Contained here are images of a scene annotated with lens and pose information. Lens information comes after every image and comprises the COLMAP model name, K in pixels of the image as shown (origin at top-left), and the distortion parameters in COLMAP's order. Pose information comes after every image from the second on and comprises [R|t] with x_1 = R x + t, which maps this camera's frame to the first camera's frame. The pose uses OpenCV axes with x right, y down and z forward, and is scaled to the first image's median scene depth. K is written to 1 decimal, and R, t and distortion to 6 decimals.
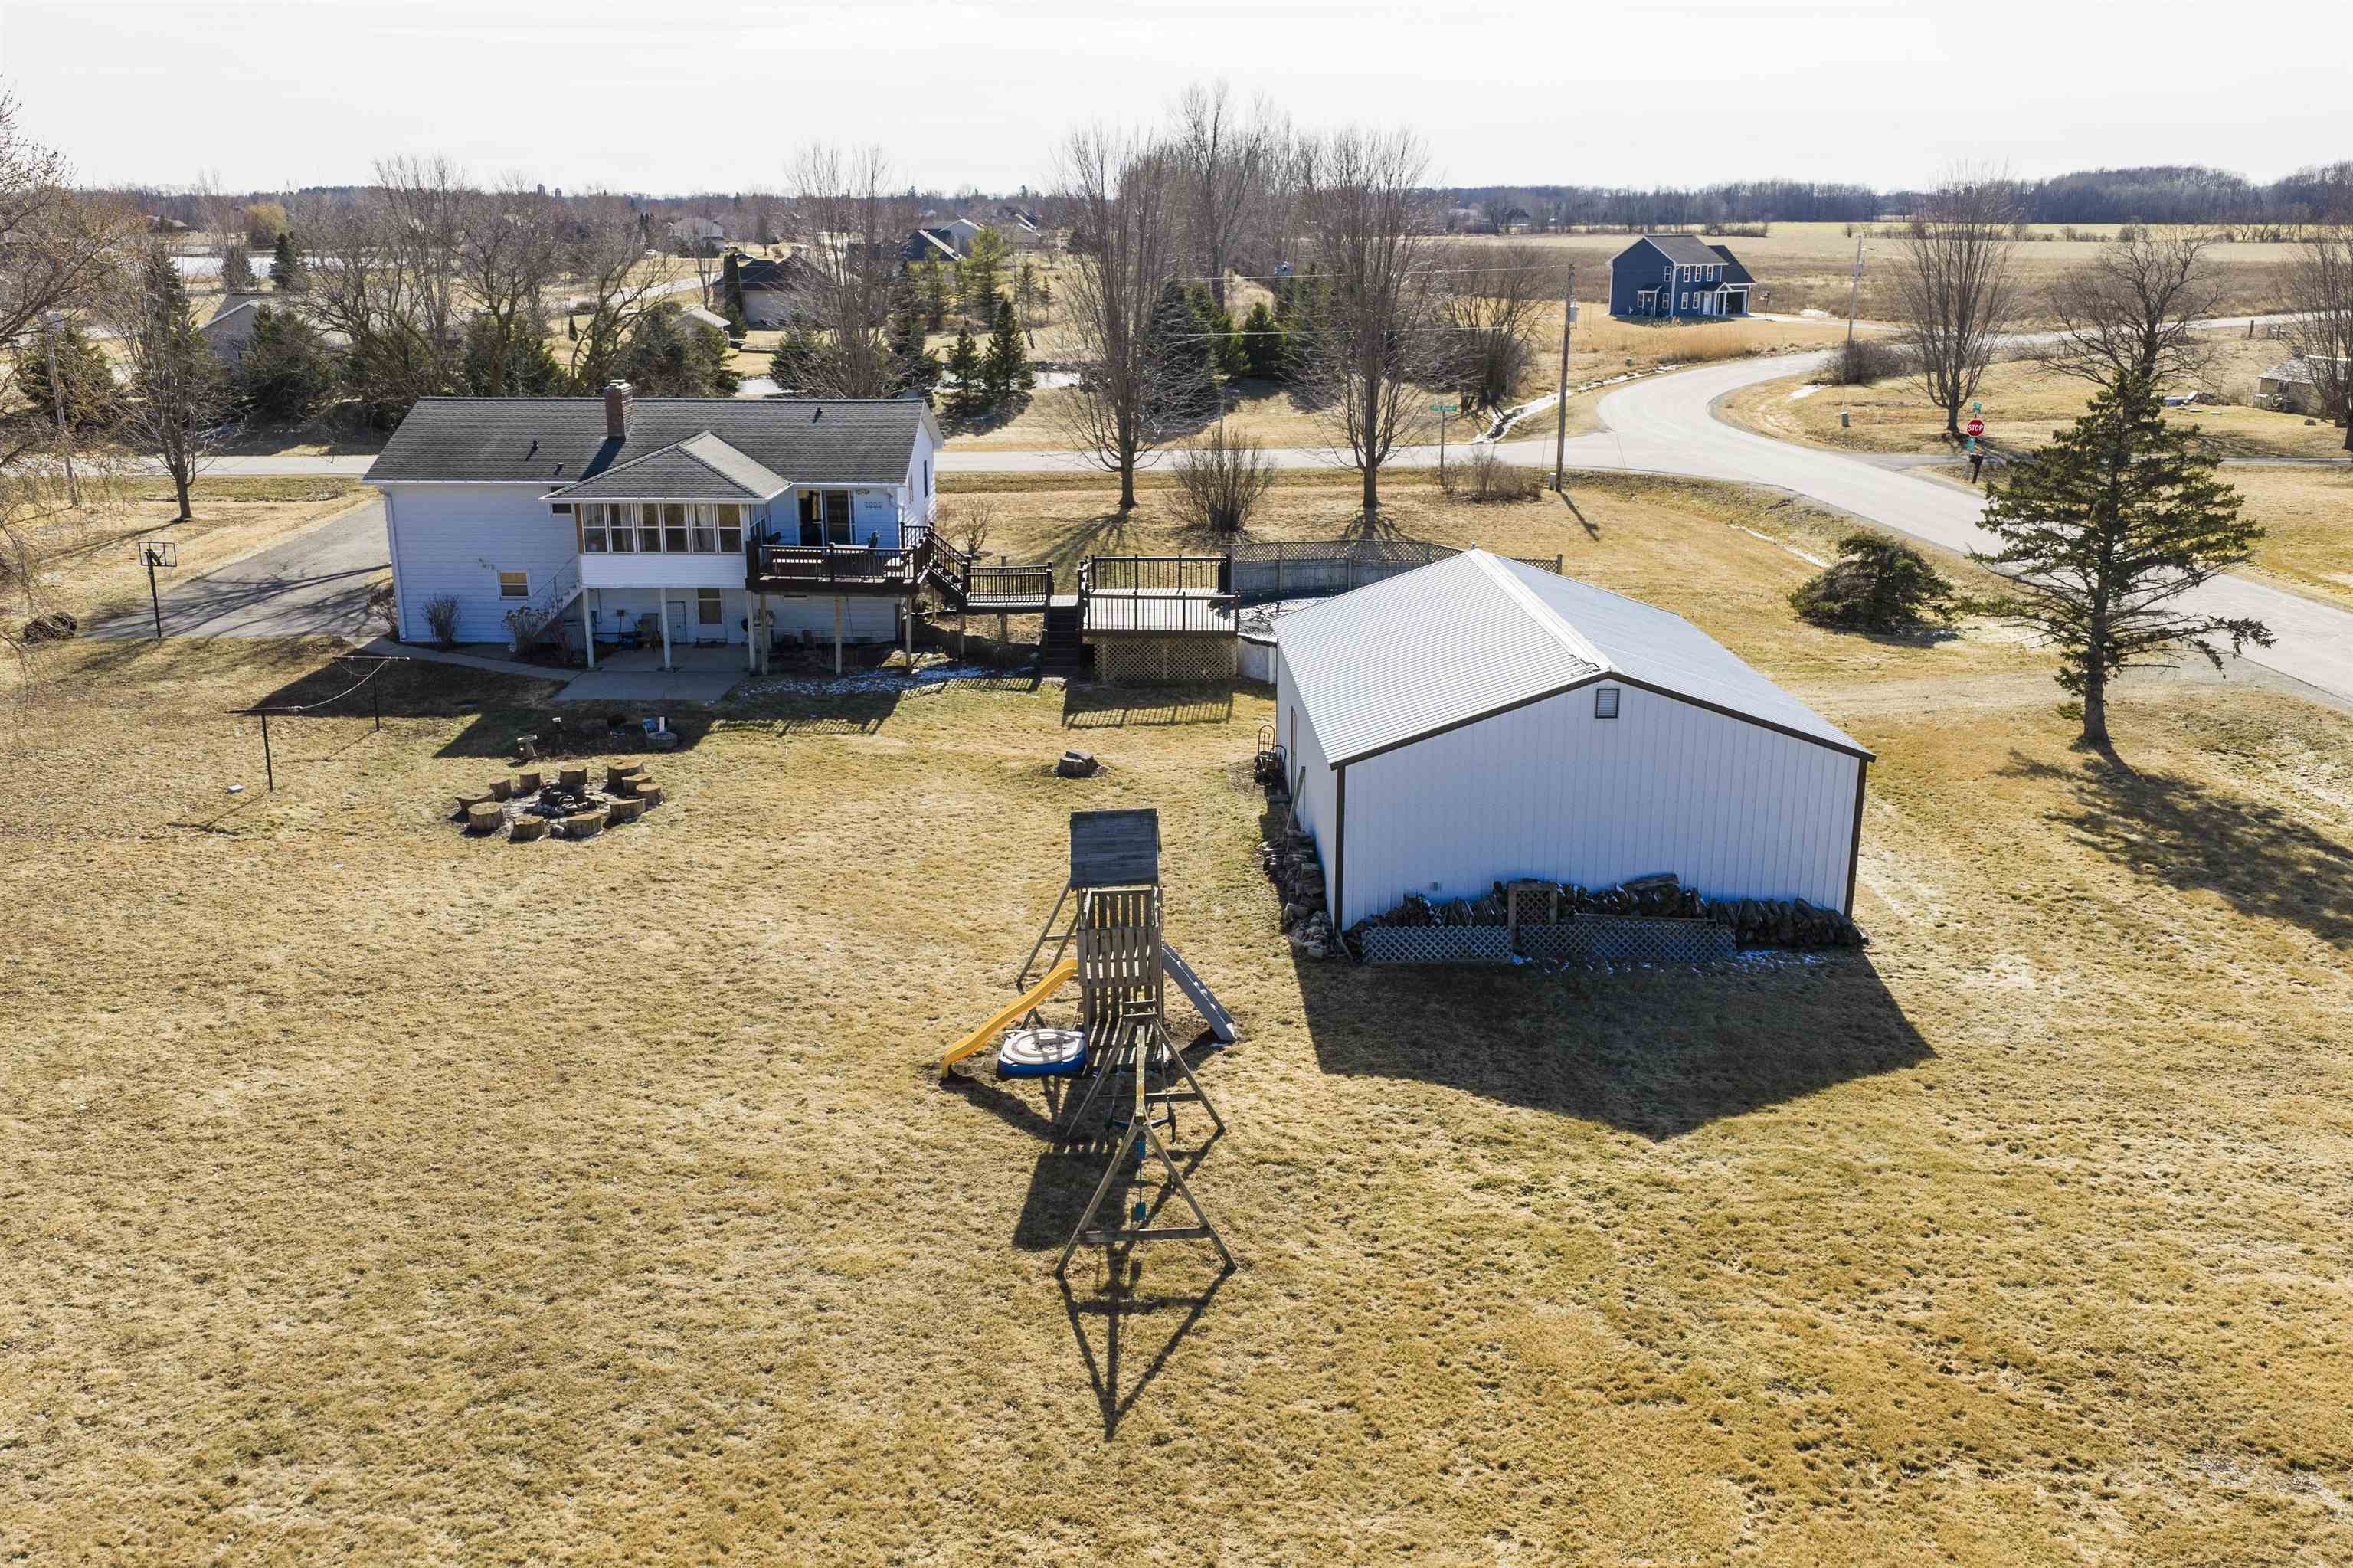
lens RADIAL K [[1945.4, 0, 1171.7], [0, 1945.4, 787.3], [0, 0, 1]] dist [0.021789, -0.036551]
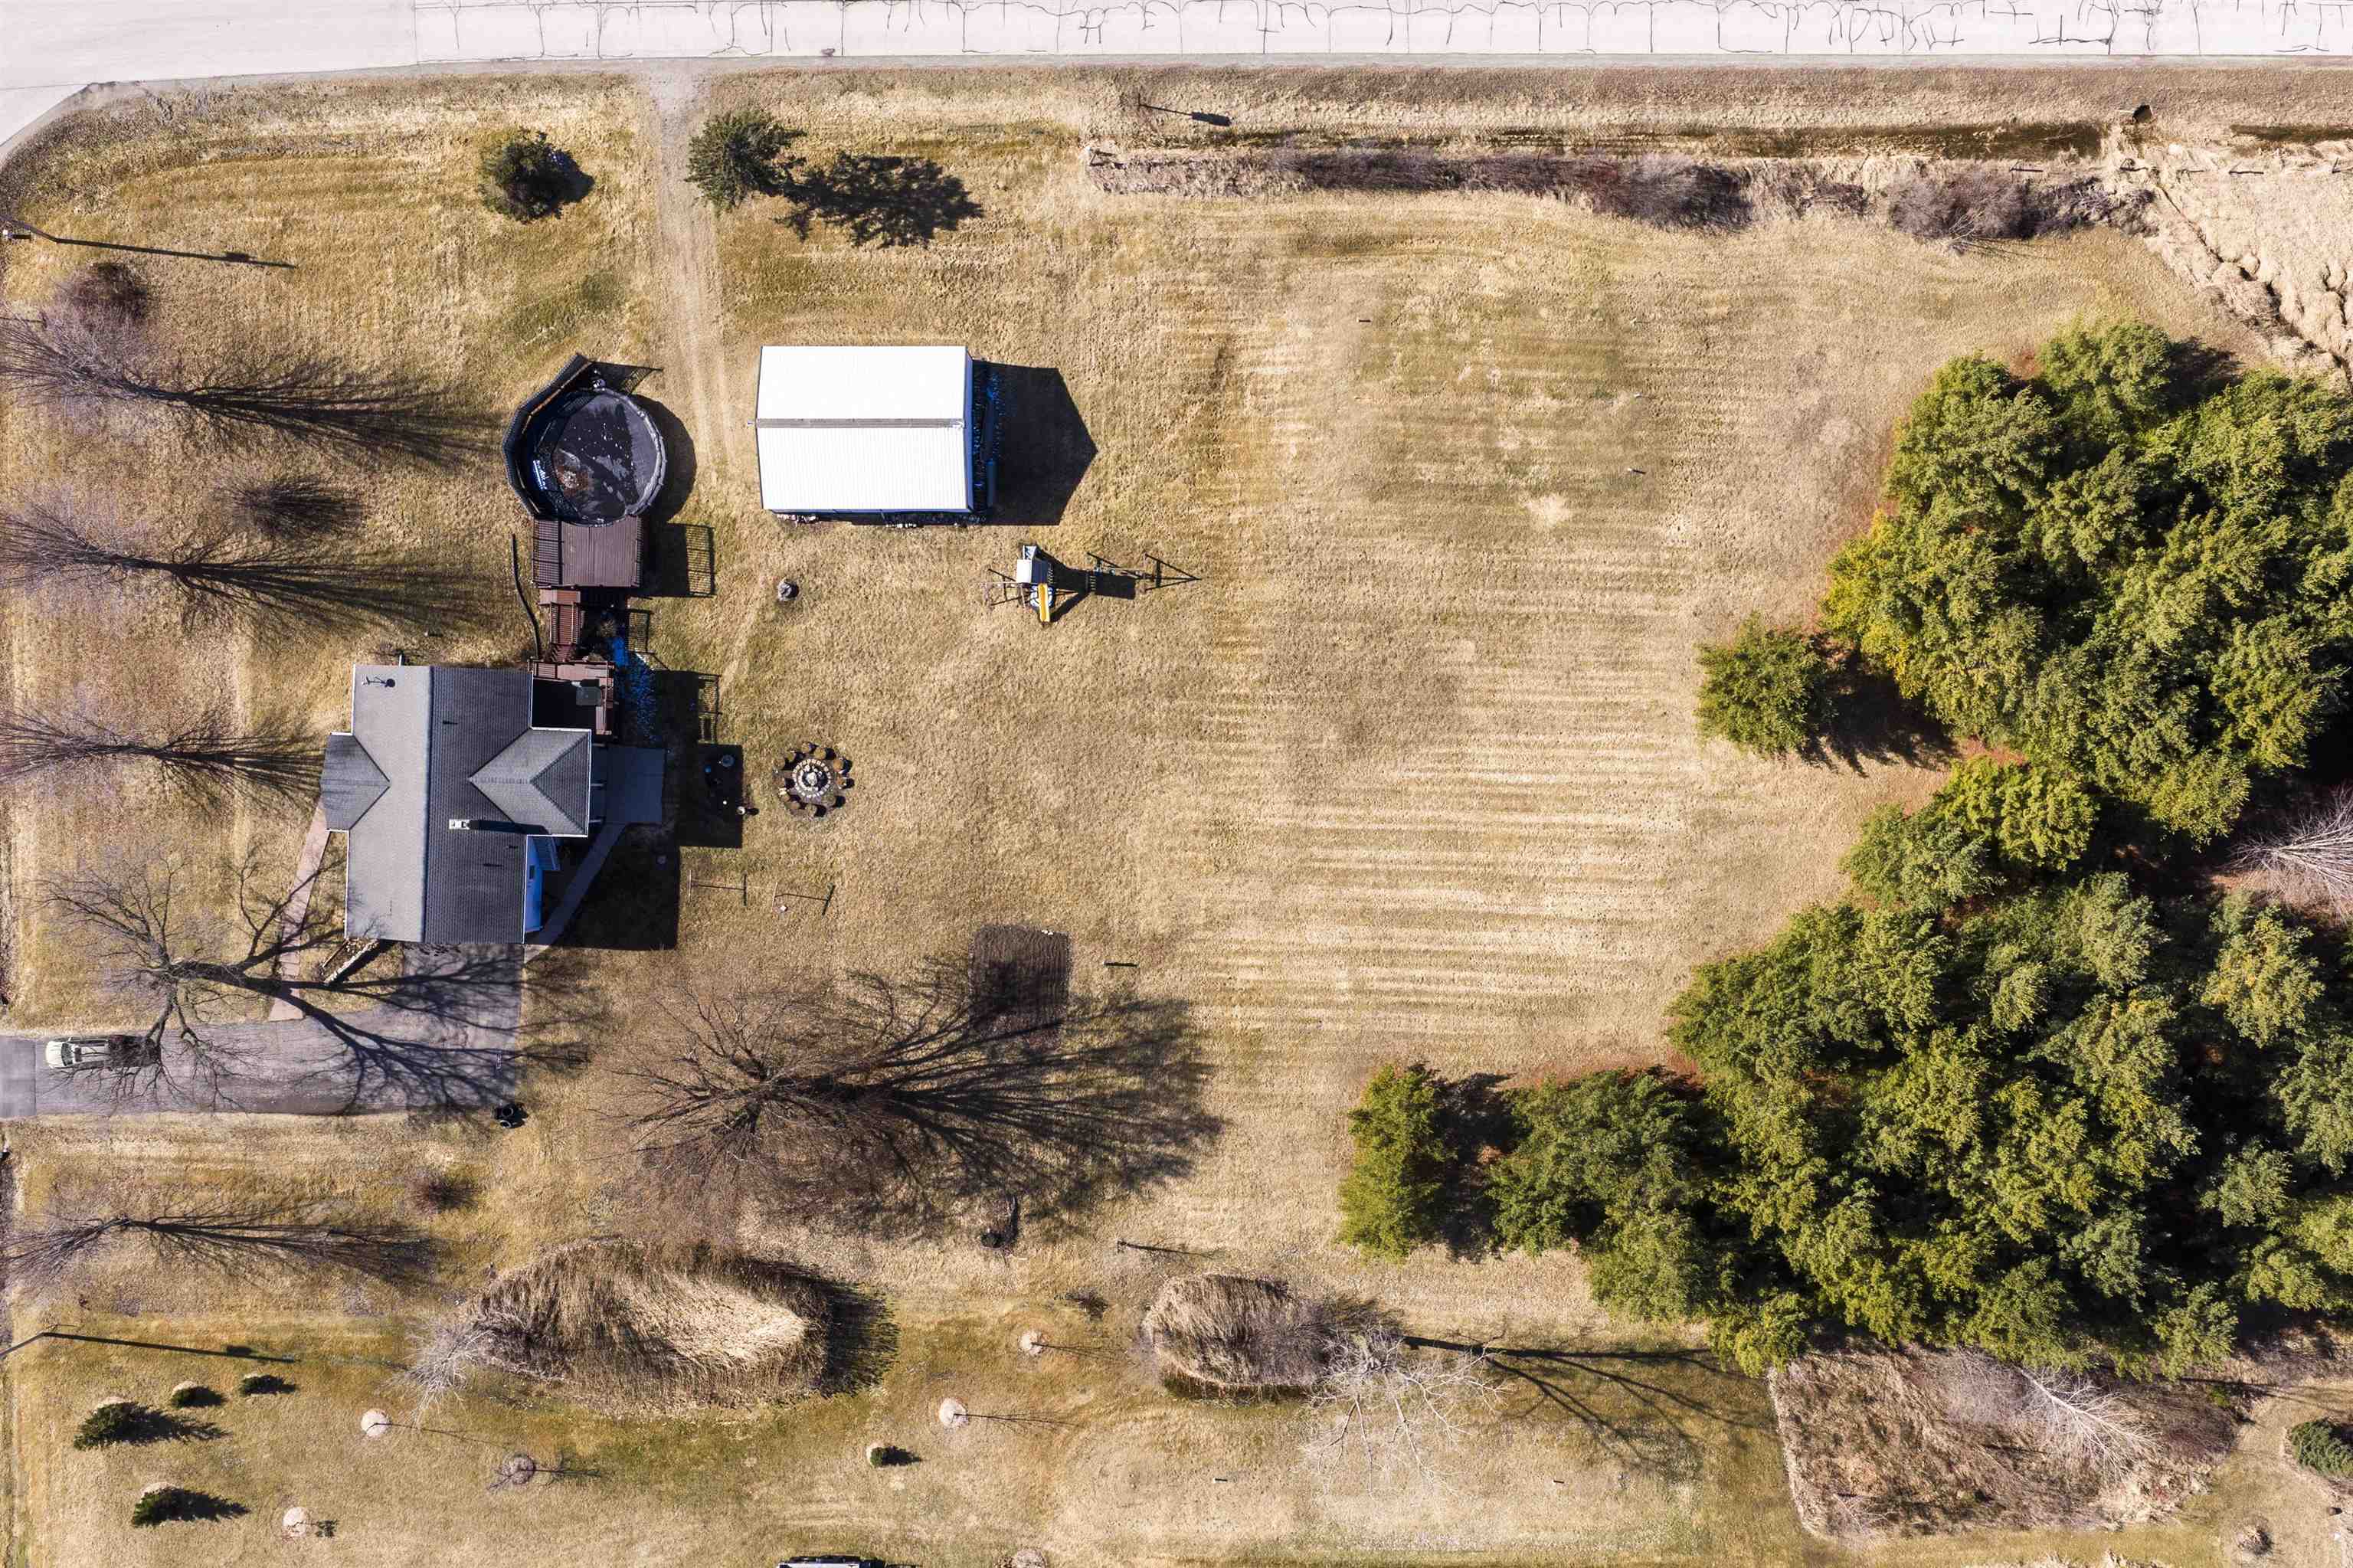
lens RADIAL K [[1945.4, 0, 1170.2], [0, 1945.4, 785.3], [0, 0, 1]] dist [0.021789, -0.036551]
pose [[0.033693, -0.999326, -0.014540, -0.203025], [0.280665, -0.004502, 0.959795, -1.888201], [-0.959214, -0.036419, 0.280324, -0.188109]]
